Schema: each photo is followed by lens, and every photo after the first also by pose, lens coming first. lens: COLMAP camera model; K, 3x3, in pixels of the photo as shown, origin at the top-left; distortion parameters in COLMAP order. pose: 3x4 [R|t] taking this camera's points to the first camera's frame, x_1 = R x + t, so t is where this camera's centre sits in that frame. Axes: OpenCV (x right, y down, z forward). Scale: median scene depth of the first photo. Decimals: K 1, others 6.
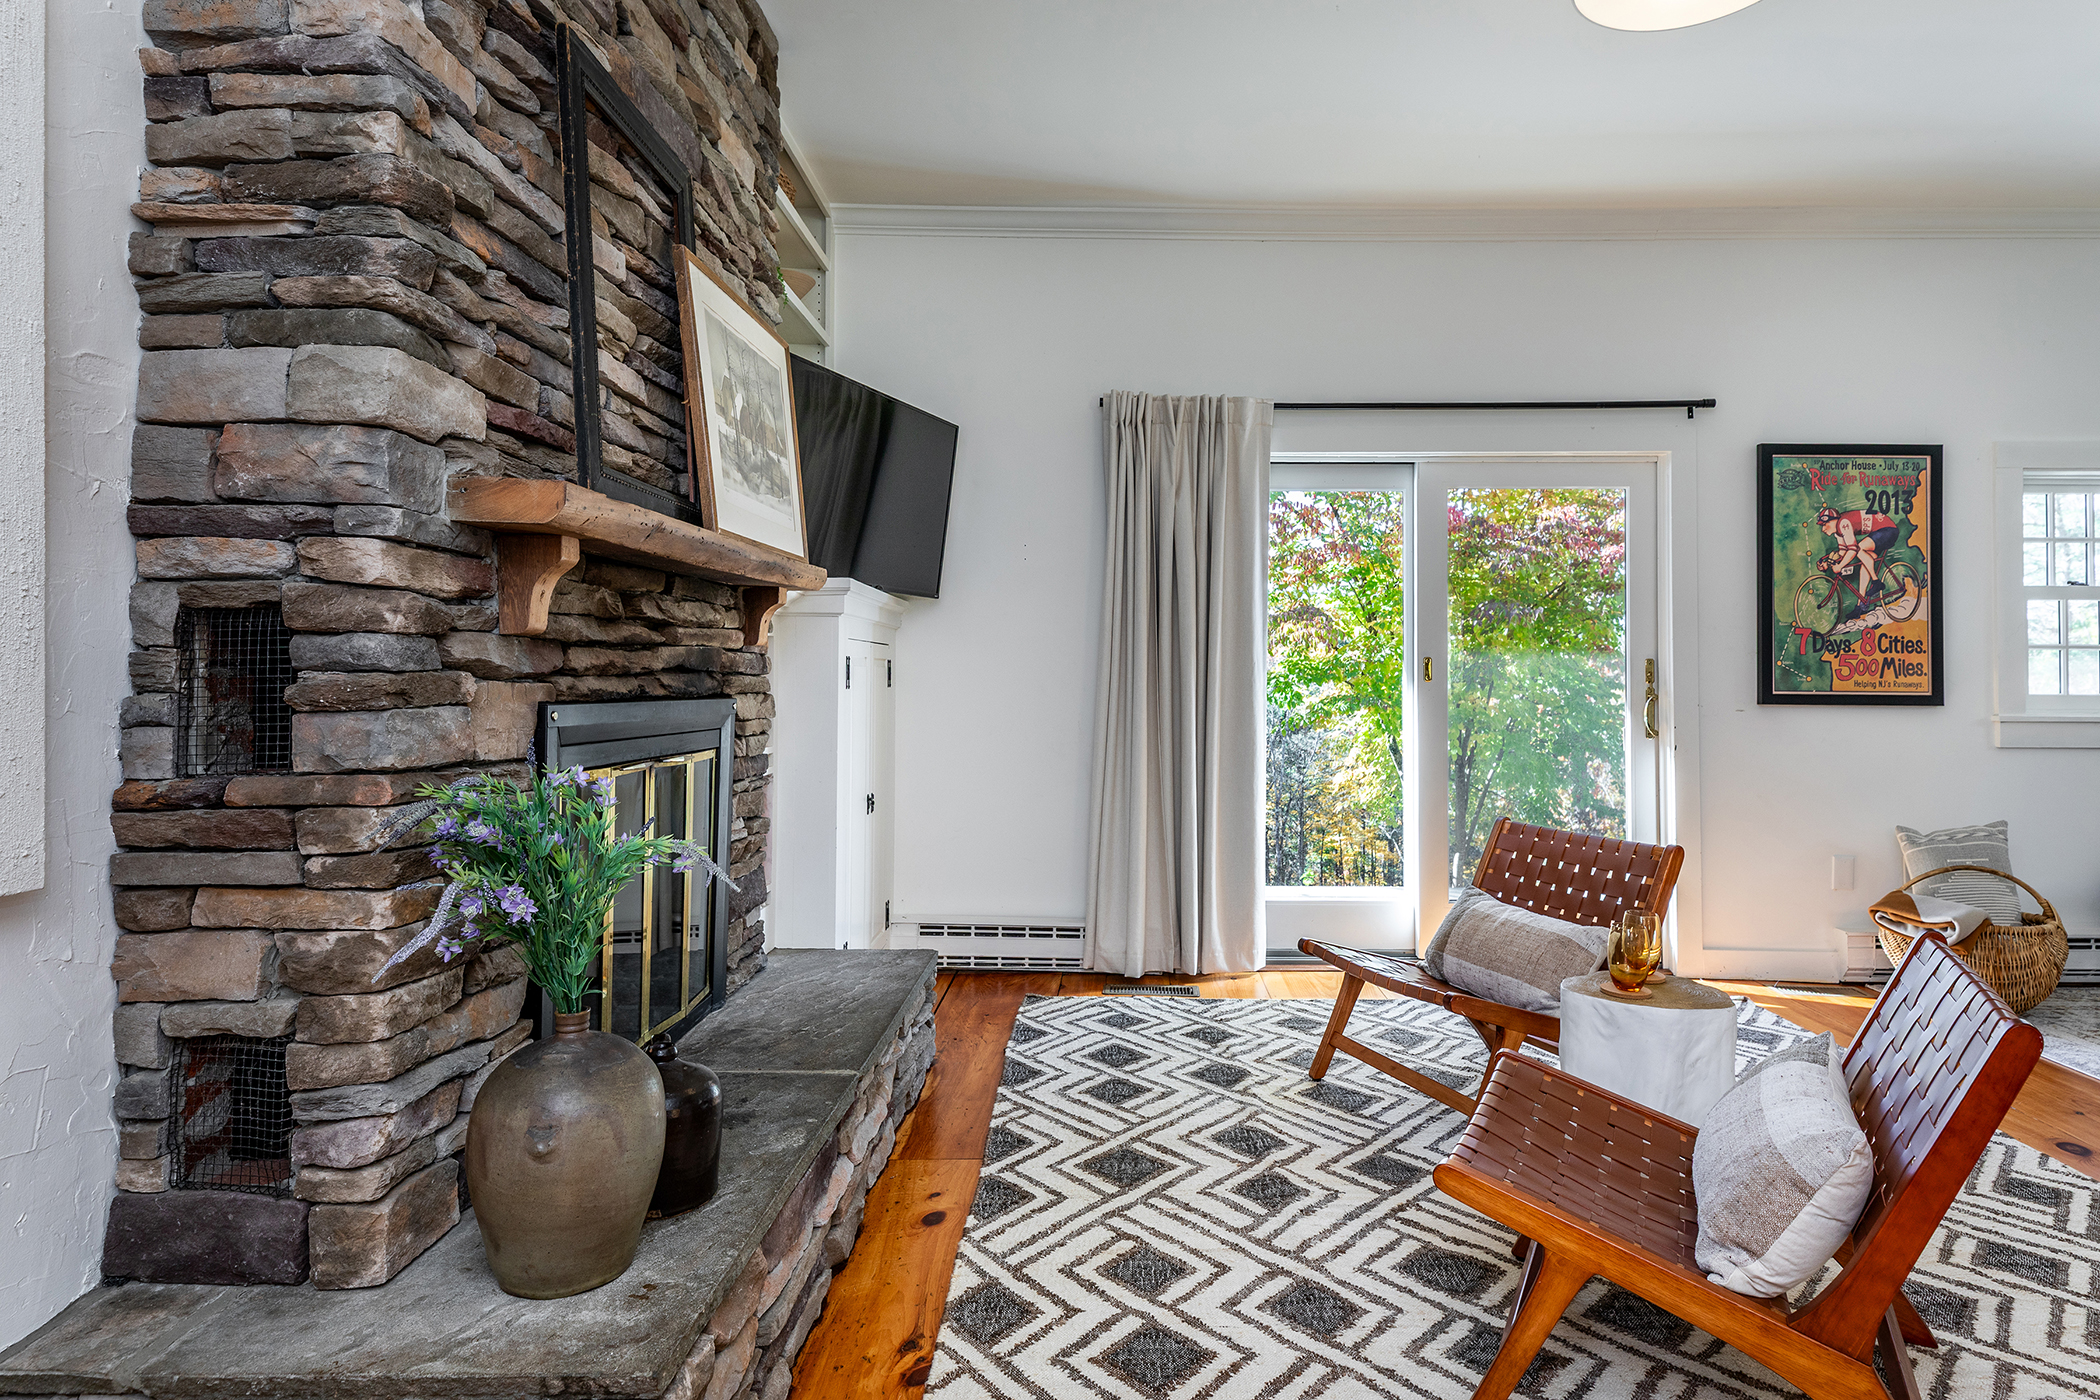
lens RADIAL K [[1168.4, 0, 1106.7], [0, 1168.4, 646.3], [0, 0, 1]] dist [0.019642, -0.012196]
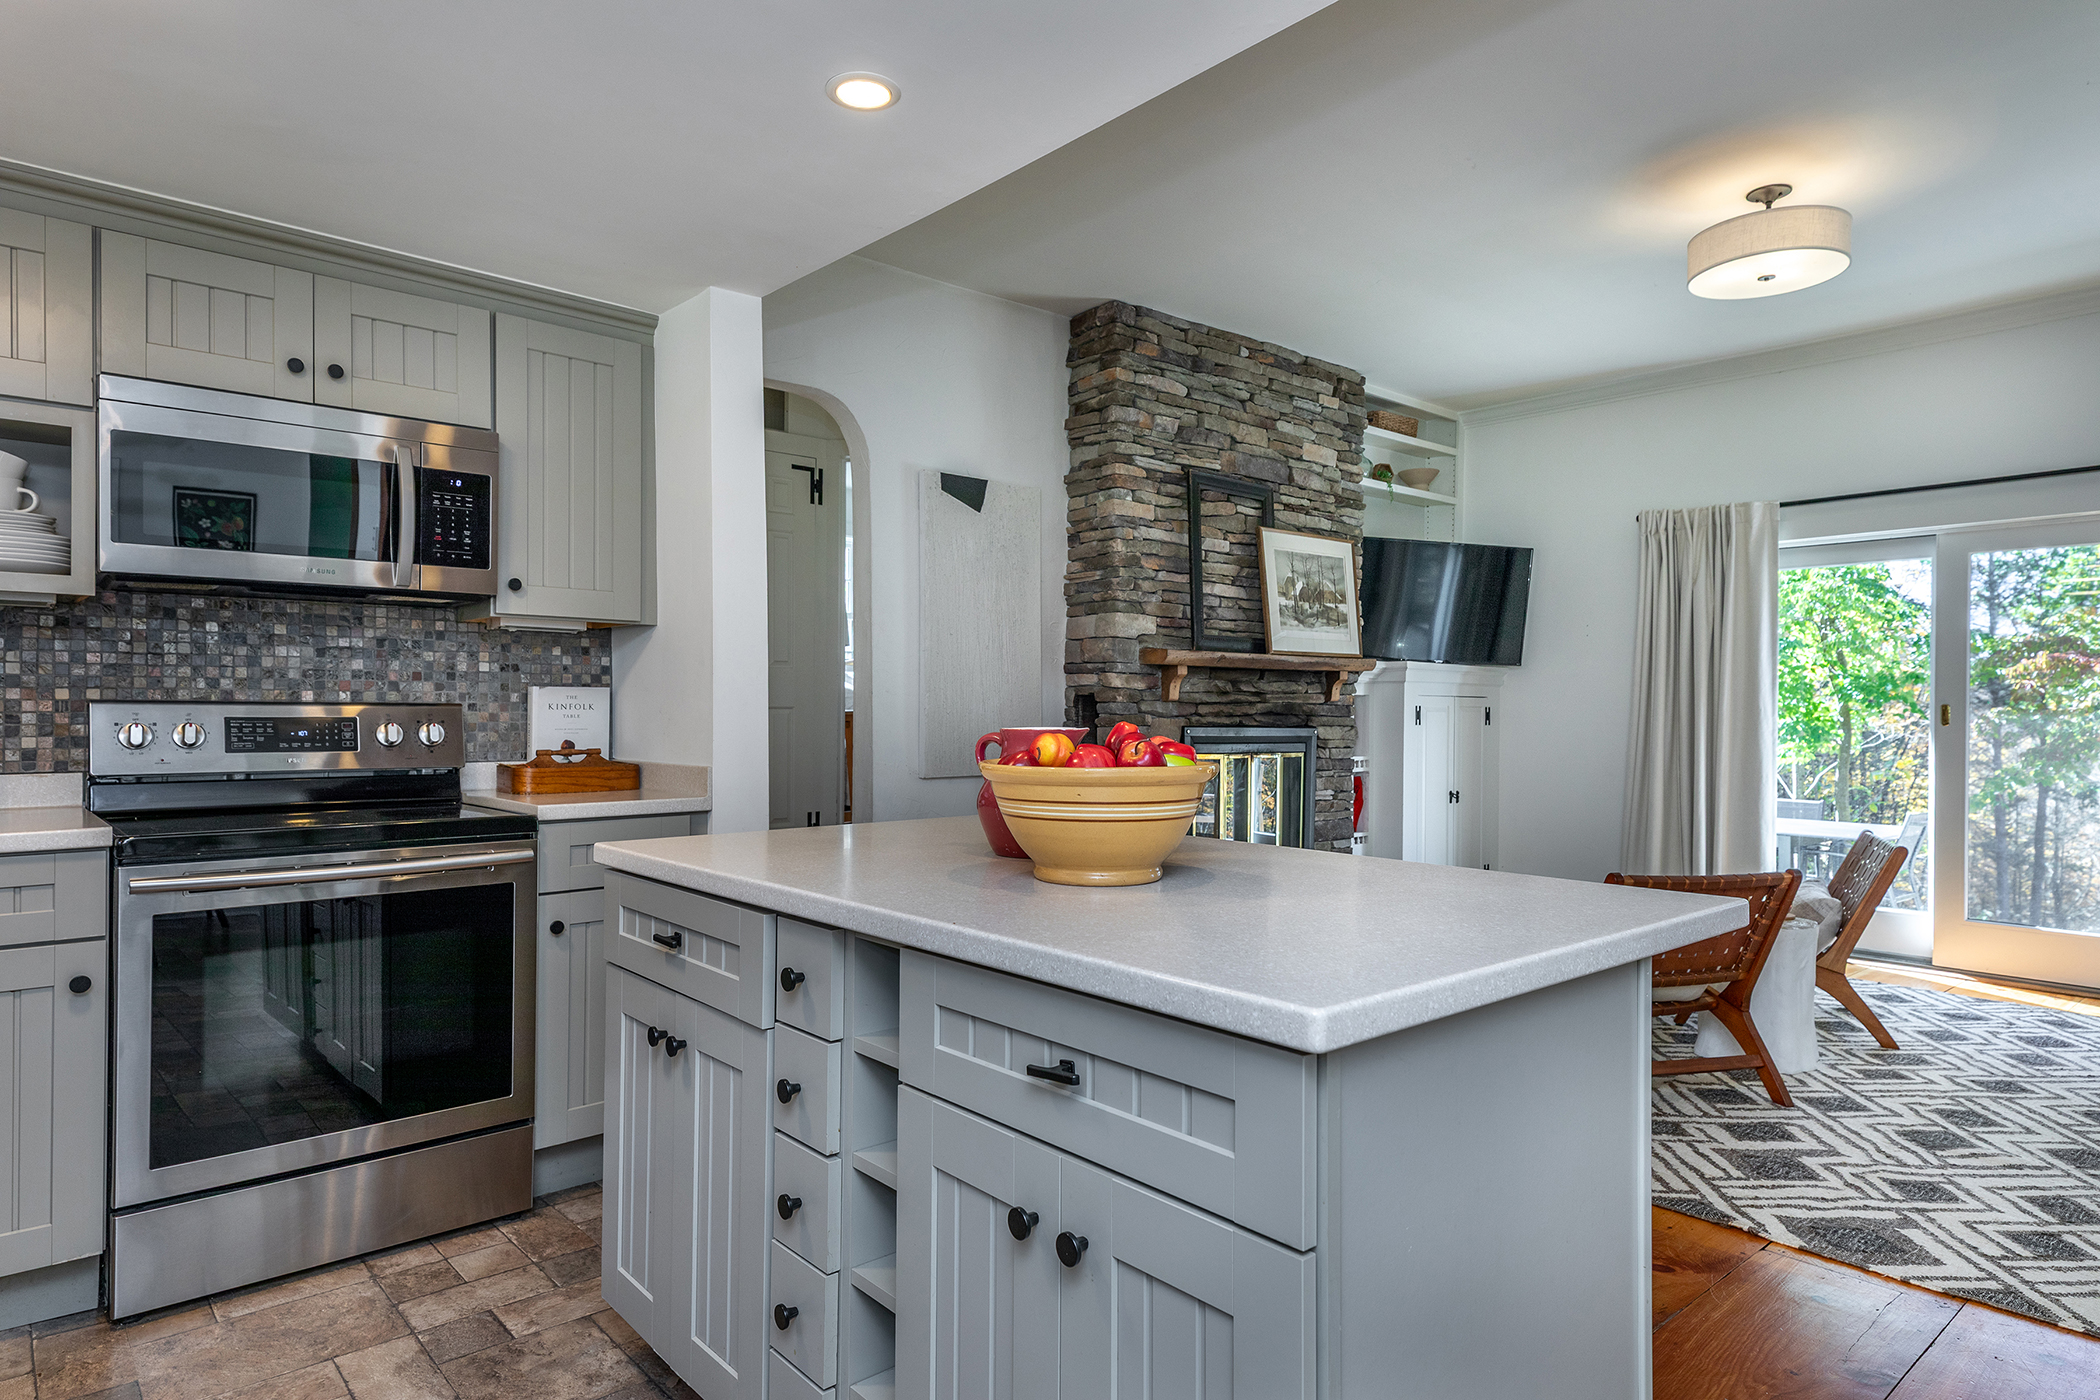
lens RADIAL K [[1168.4, 0, 1064.7], [0, 1168.4, 710.0], [0, 0, 1]] dist [0.019642, -0.012196]
pose [[0.649552, -0.001843, -0.760315, 1.231568], [0.015199, 0.999829, 0.010562, -0.018742], [0.760165, -0.018417, 0.649469, -0.845476]]
